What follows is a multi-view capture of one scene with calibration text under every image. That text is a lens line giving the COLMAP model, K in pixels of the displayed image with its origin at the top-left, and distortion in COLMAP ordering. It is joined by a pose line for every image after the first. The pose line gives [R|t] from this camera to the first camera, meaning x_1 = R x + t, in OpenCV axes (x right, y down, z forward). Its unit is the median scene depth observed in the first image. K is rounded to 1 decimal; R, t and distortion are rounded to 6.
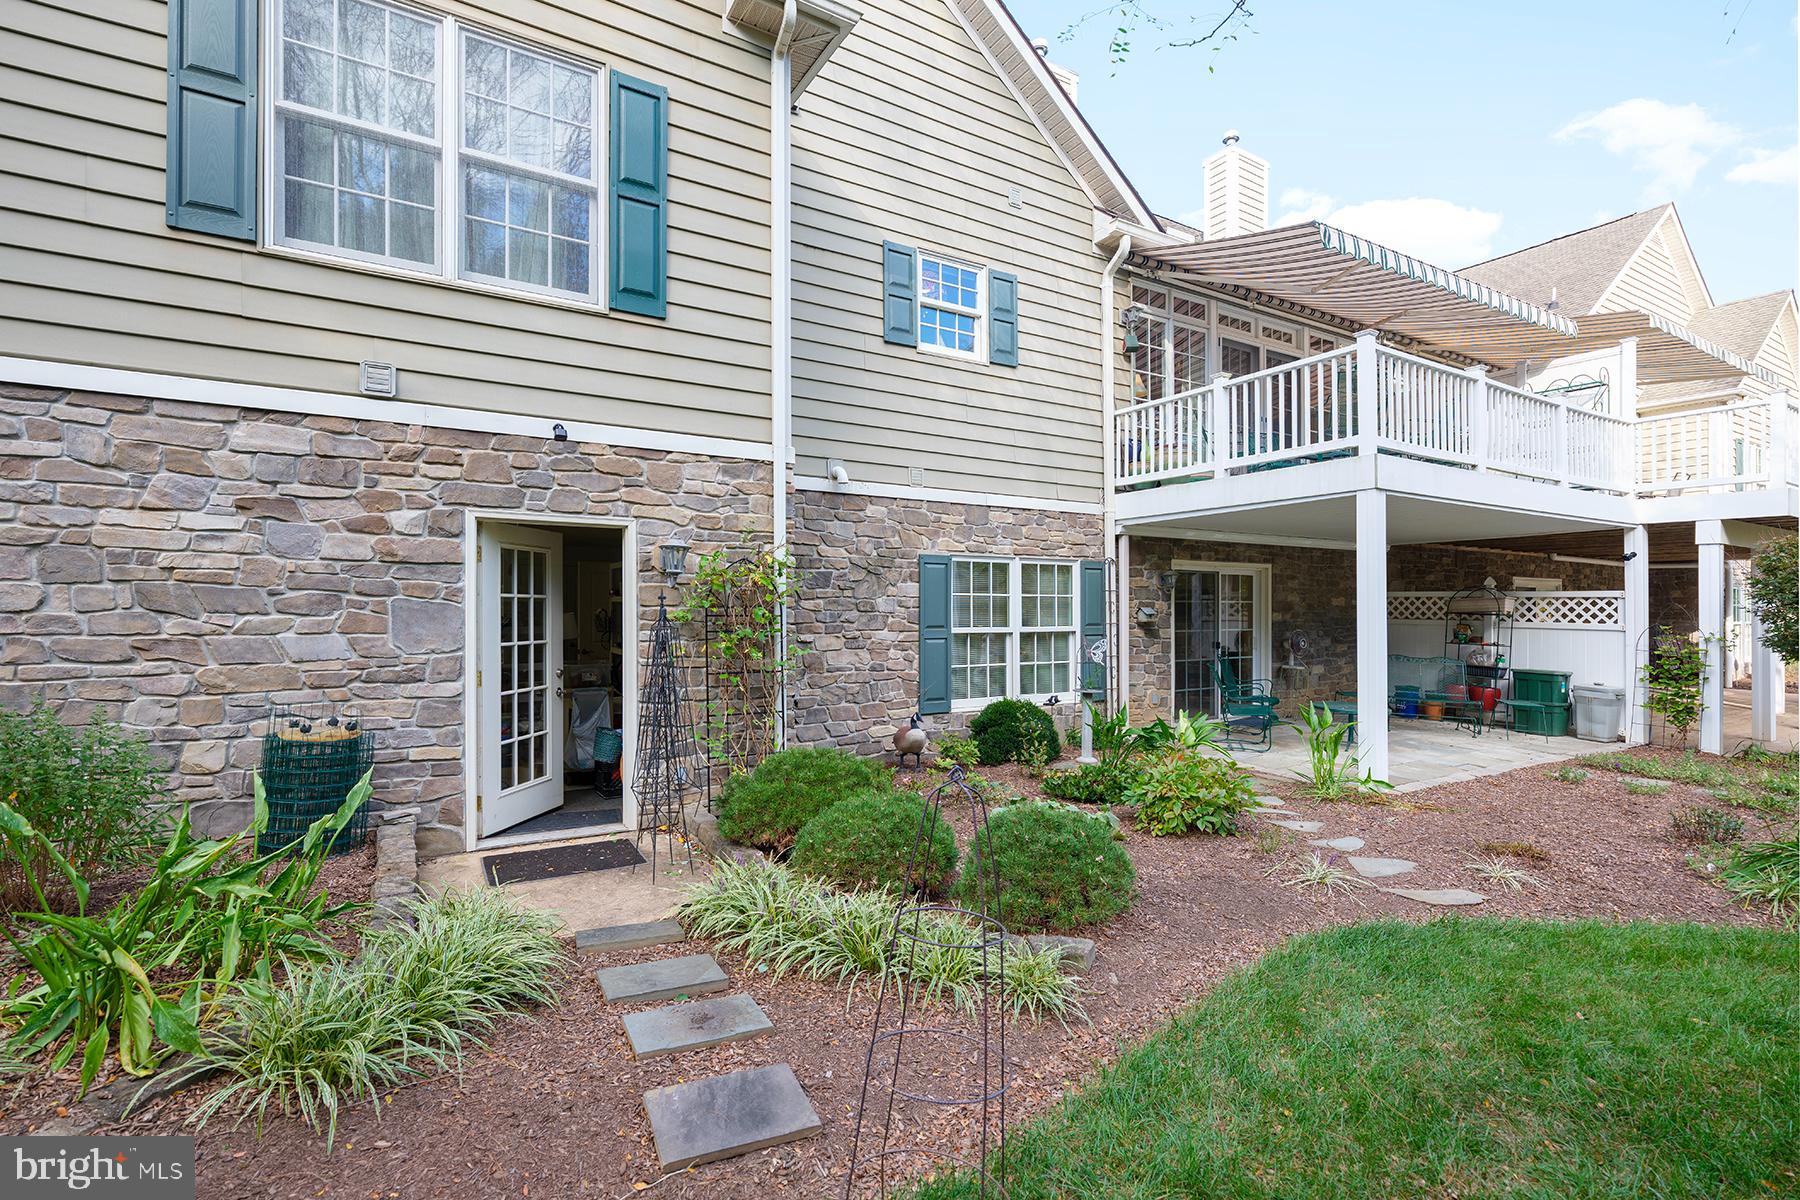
lens RADIAL K [[817.7, 0, 896.8], [0, 817.7, 601.1], [0, 0, 1]] dist [0.004508, -0.000133]
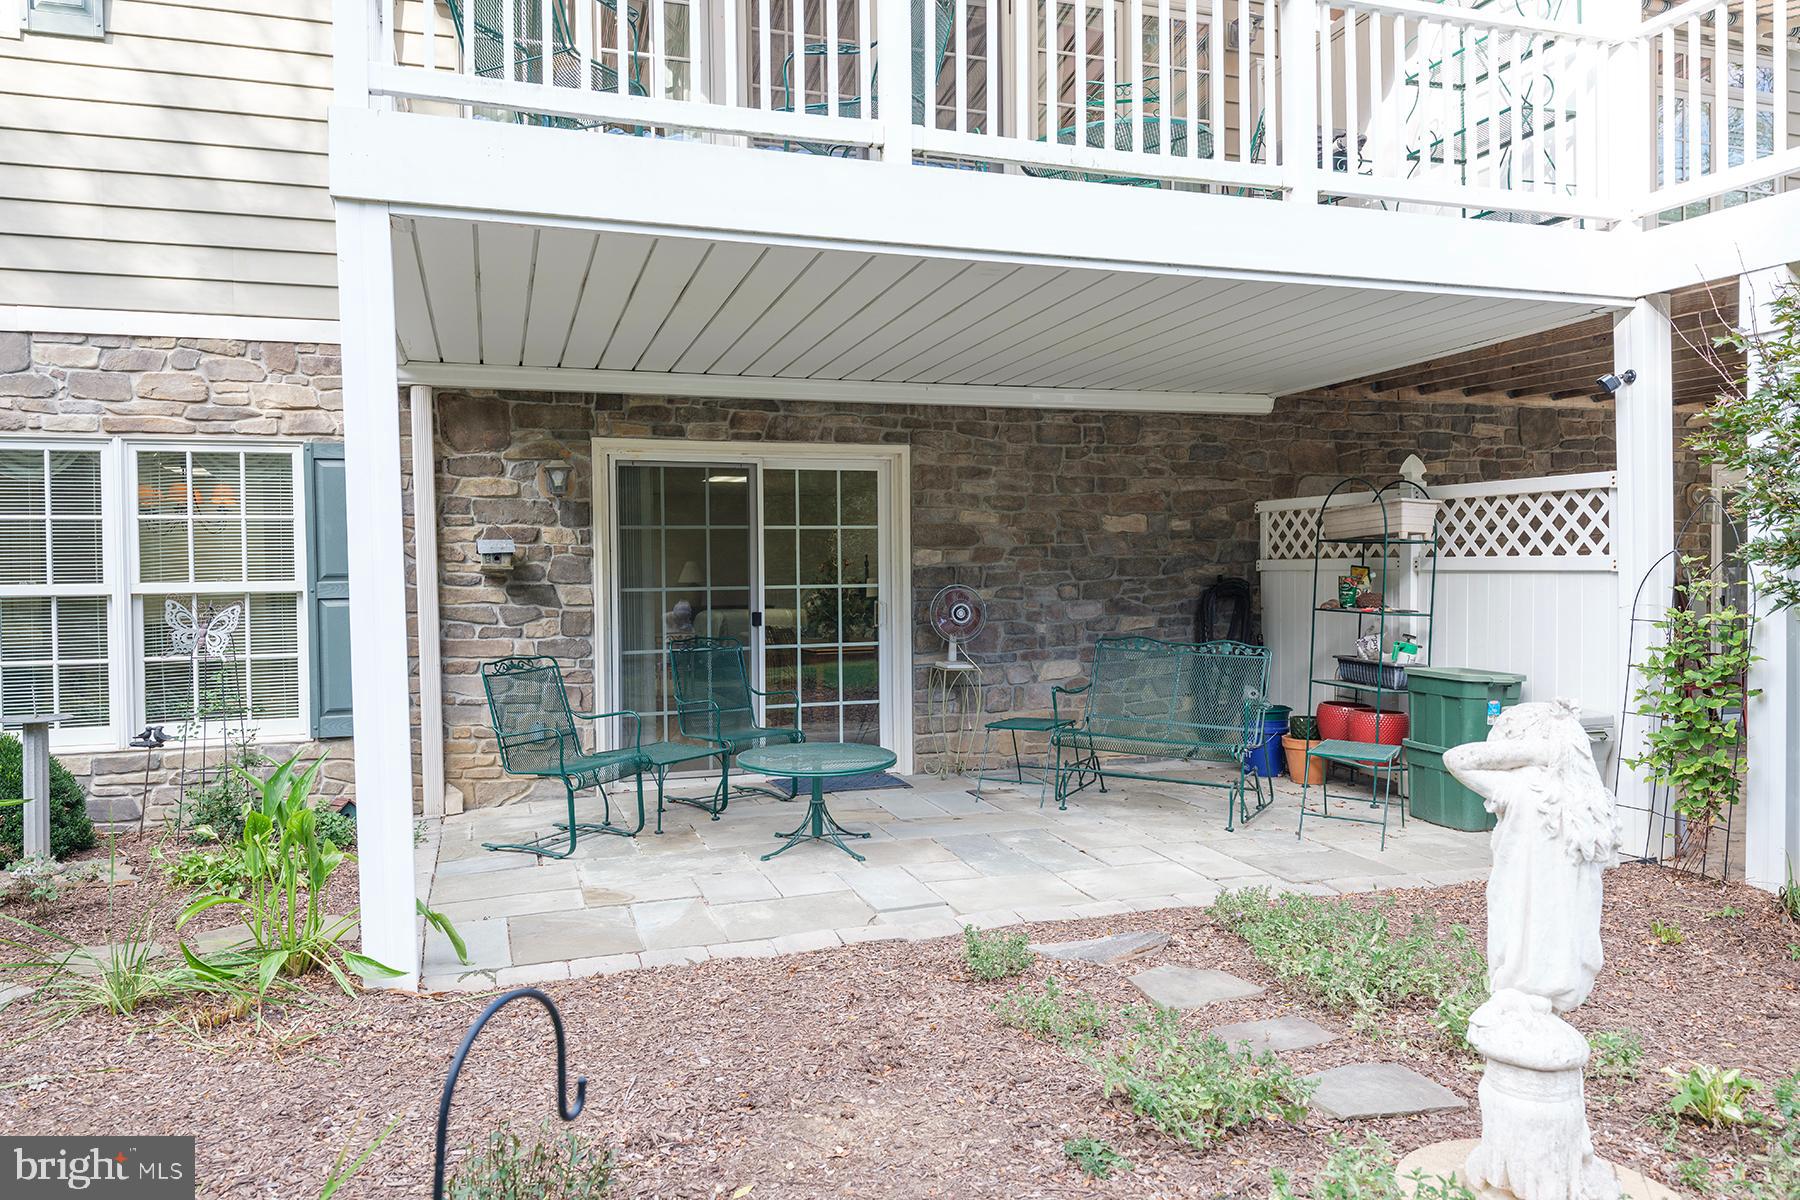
lens RADIAL K [[1250.8, 0, 904.2], [0, 1250.8, 603.9], [0, 0, 1]] dist [-0.004786, -0.000210]
pose [[0.978967, -0.012509, -0.203637, 0.660102], [0.018357, 0.999471, 0.026855, 0.028843], [0.203193, -0.030028, 0.978678, 0.328496]]
